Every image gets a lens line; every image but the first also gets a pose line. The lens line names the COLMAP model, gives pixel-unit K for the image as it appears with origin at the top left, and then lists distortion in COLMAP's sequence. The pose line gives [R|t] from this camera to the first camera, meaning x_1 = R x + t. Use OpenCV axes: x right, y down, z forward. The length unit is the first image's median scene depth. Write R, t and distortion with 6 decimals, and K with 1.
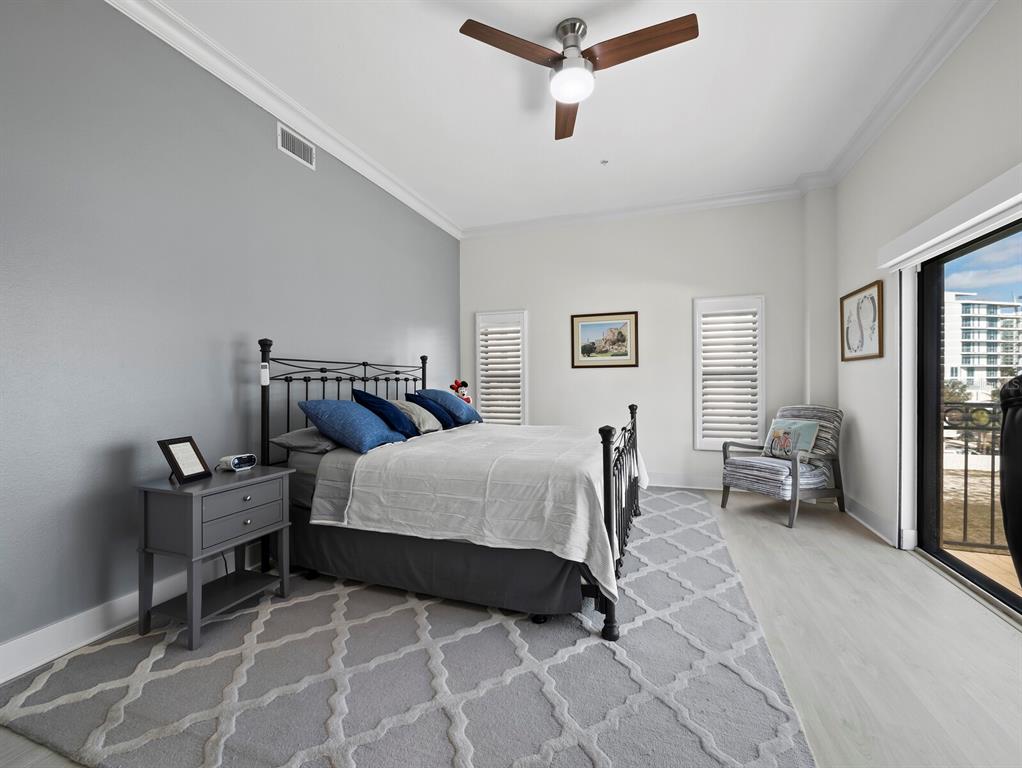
lens RADIAL K [[429.7, 0, 511.0], [0, 429.7, 384.0], [0, 0, 1]] dist [-0.001724, 0.000029]
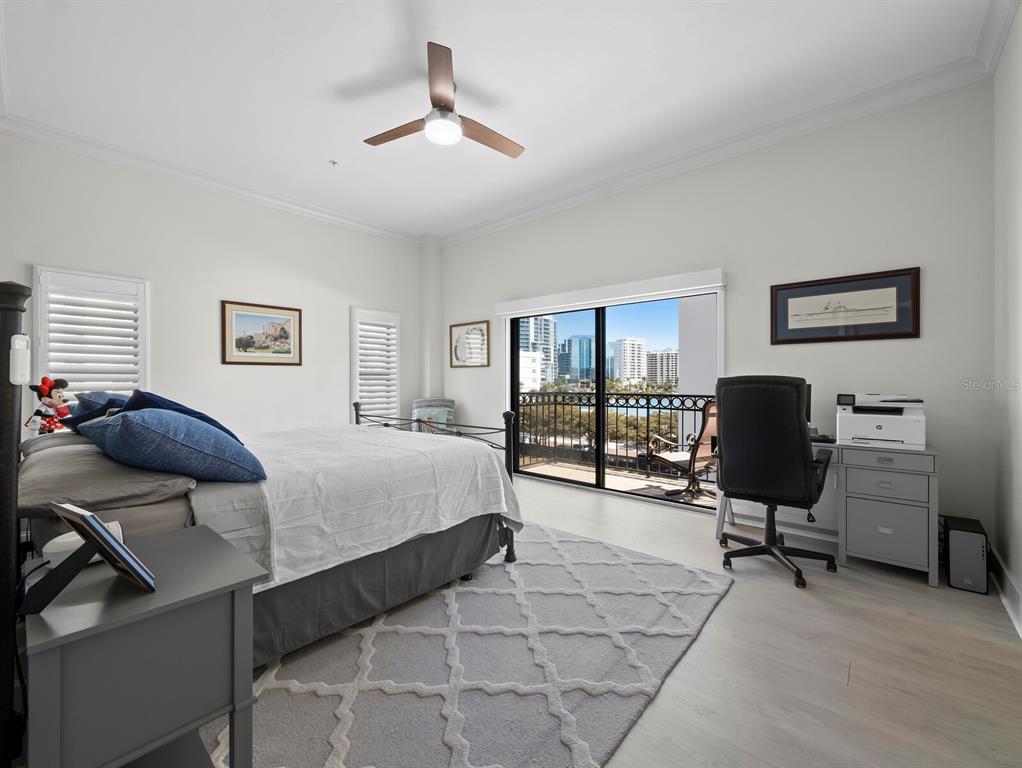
lens RADIAL K [[429.7, 0, 511.0], [0, 429.7, 384.0], [0, 0, 1]] dist [-0.001724, 0.000029]
pose [[0.378624, -0.003536, 0.925544, -0.563131], [0.005545, 0.999983, 0.001552, 0.003755], [-0.925534, 0.004544, 0.378637, 0.241877]]
